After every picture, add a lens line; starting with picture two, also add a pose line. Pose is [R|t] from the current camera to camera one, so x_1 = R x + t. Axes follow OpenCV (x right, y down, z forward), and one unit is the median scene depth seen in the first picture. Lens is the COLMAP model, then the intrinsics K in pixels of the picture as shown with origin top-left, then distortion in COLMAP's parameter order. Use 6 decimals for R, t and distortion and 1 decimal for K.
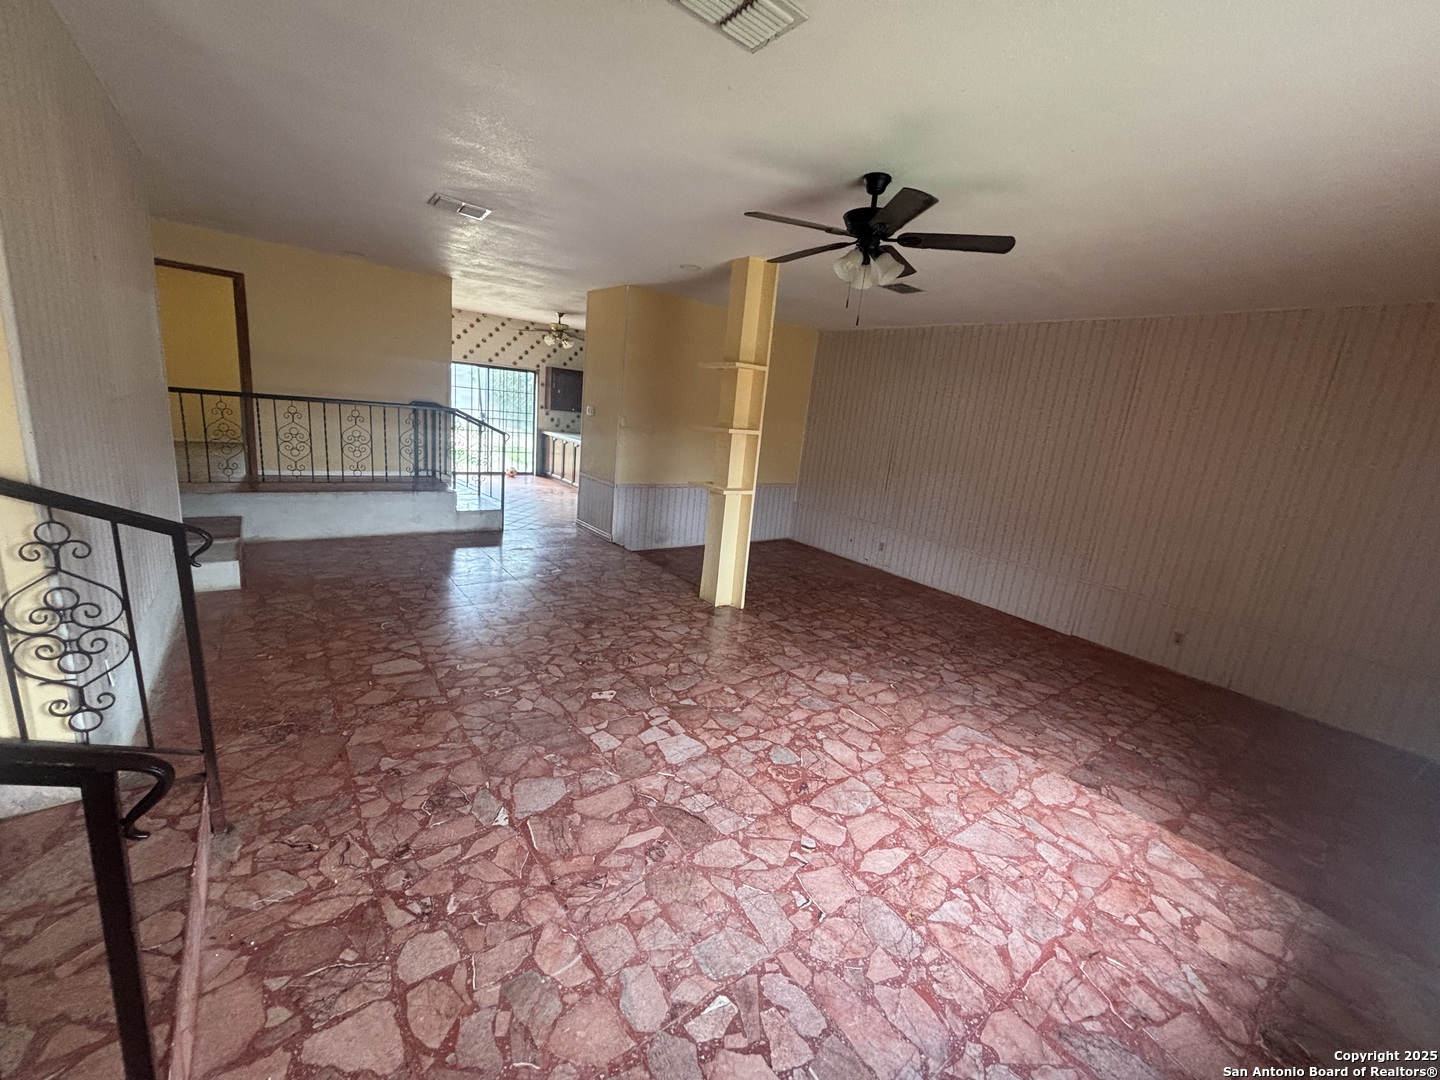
lens RADIAL K [[575.8, 0, 717.4], [0, 575.8, 541.2], [0, 0, 1]] dist [-0.001766, 0.000452]
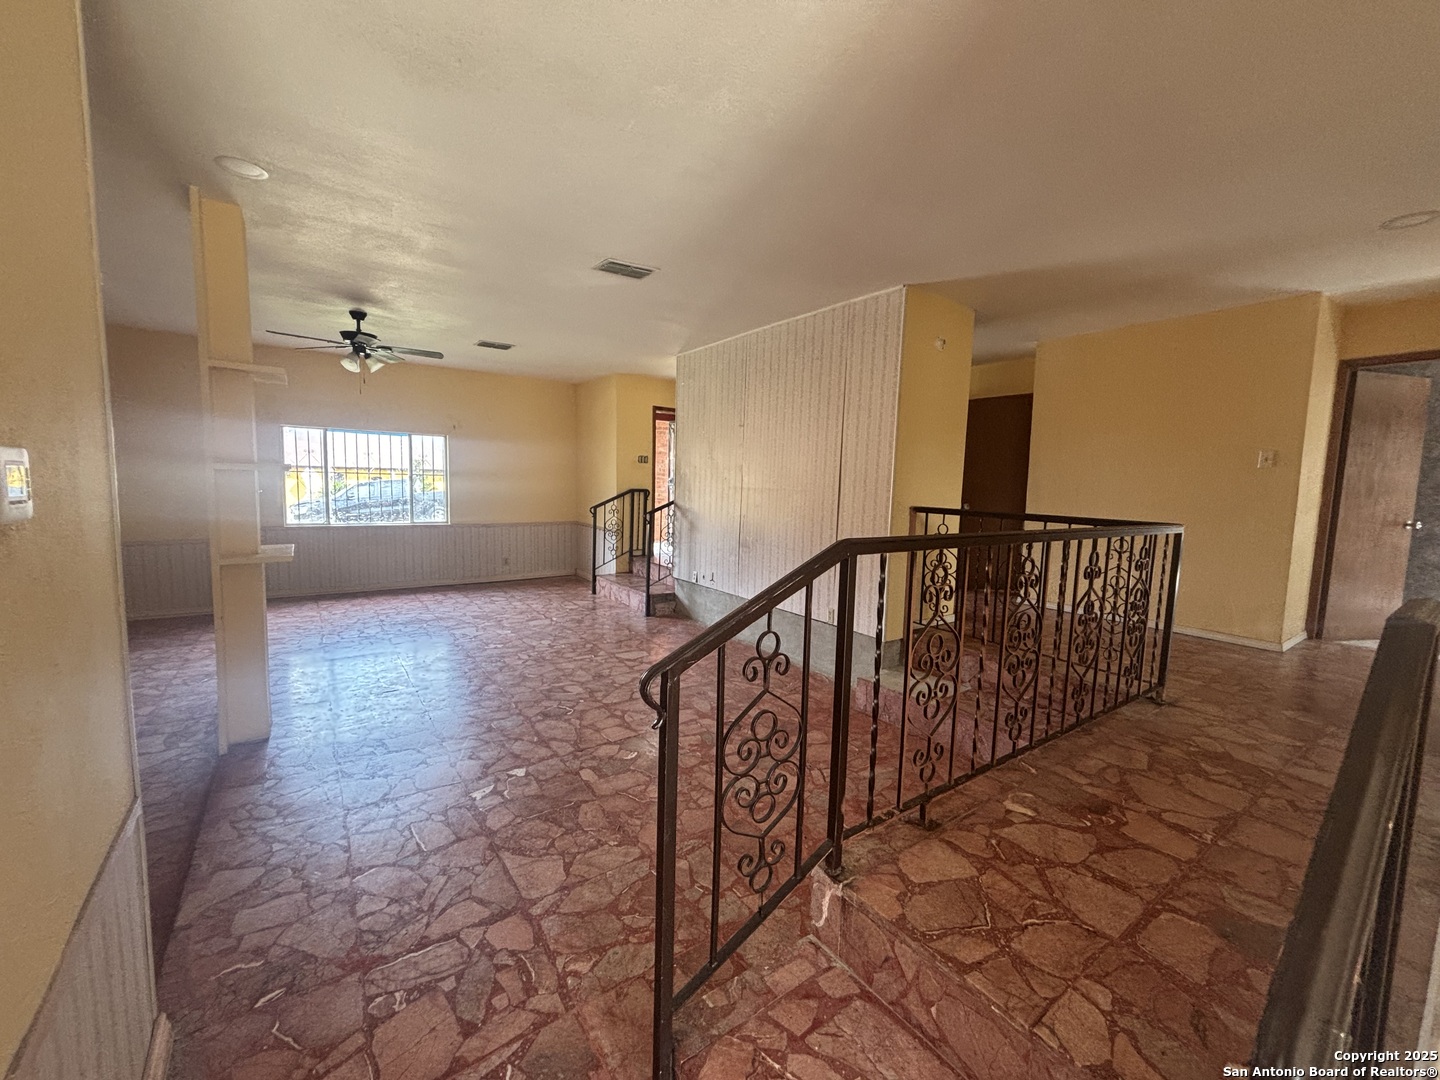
lens RADIAL K [[575.8, 0, 728.3], [0, 575.8, 538.9], [0, 0, 1]] dist [-0.001766, 0.000452]
pose [[-0.990930, -0.134304, -0.004466, -0.698418], [-0.128195, 0.934849, 0.331095, -0.532148], [-0.040292, 0.328664, -0.943587, 2.114460]]
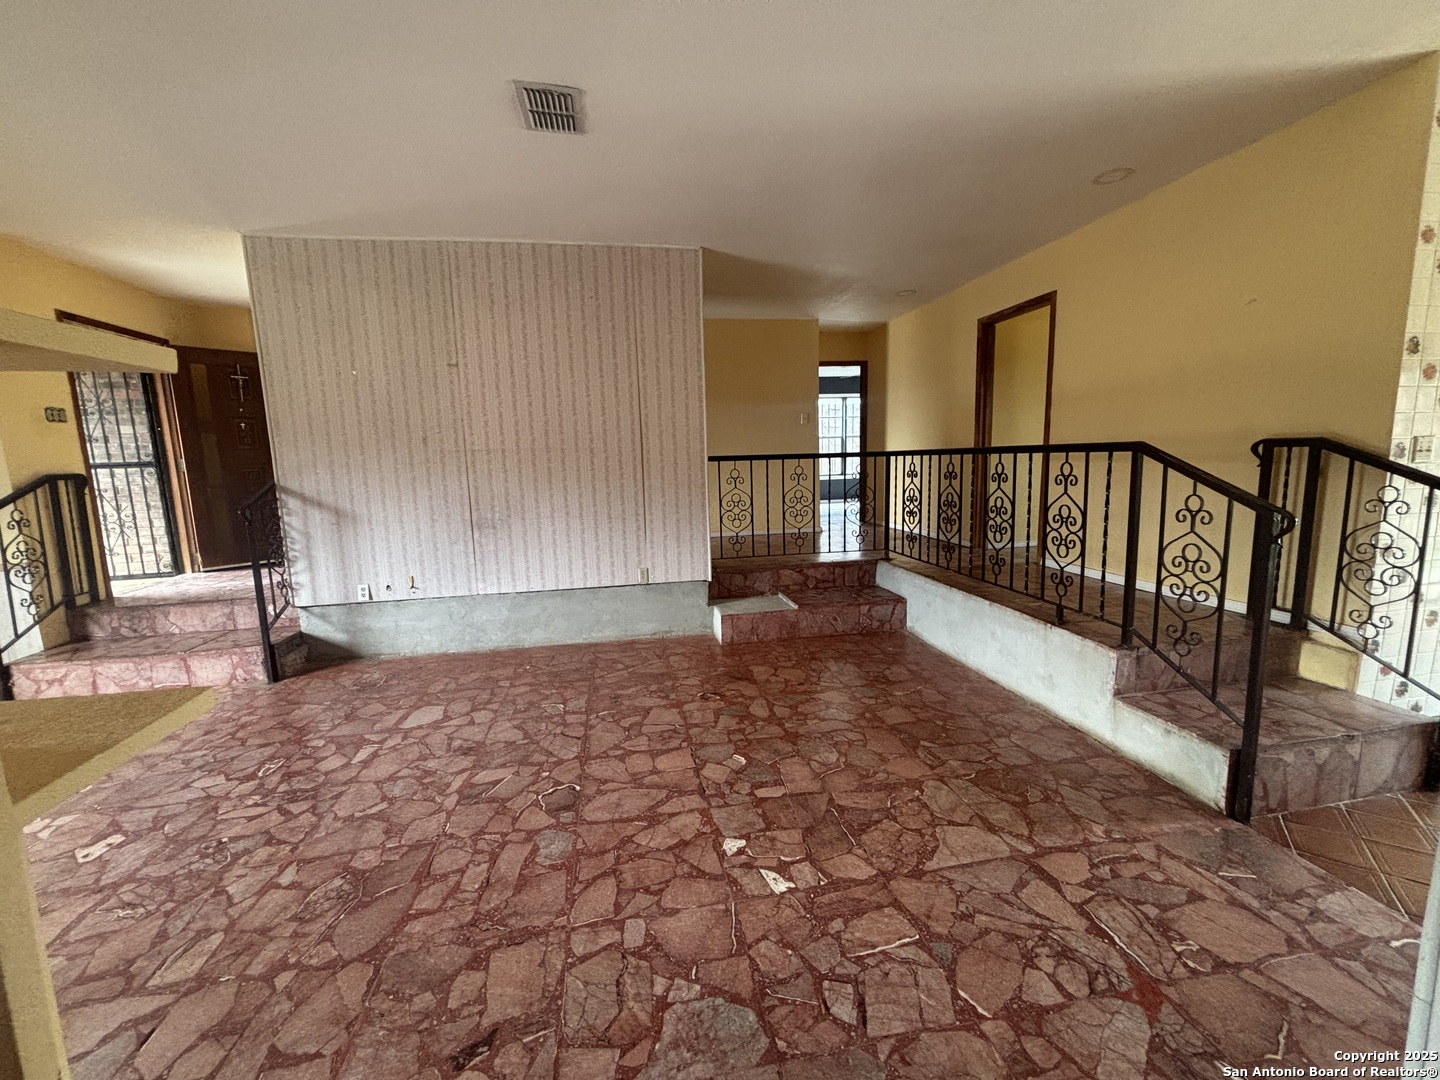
lens RADIAL K [[575.8, 0, 719.6], [0, 575.8, 534.9], [0, 0, 1]] dist [-0.001766, 0.000452]
pose [[-0.448618, 0.029261, -0.893245, 0.047688], [-0.224654, 0.963680, 0.144397, -0.282228], [0.865028, 0.265450, -0.425750, 1.609777]]
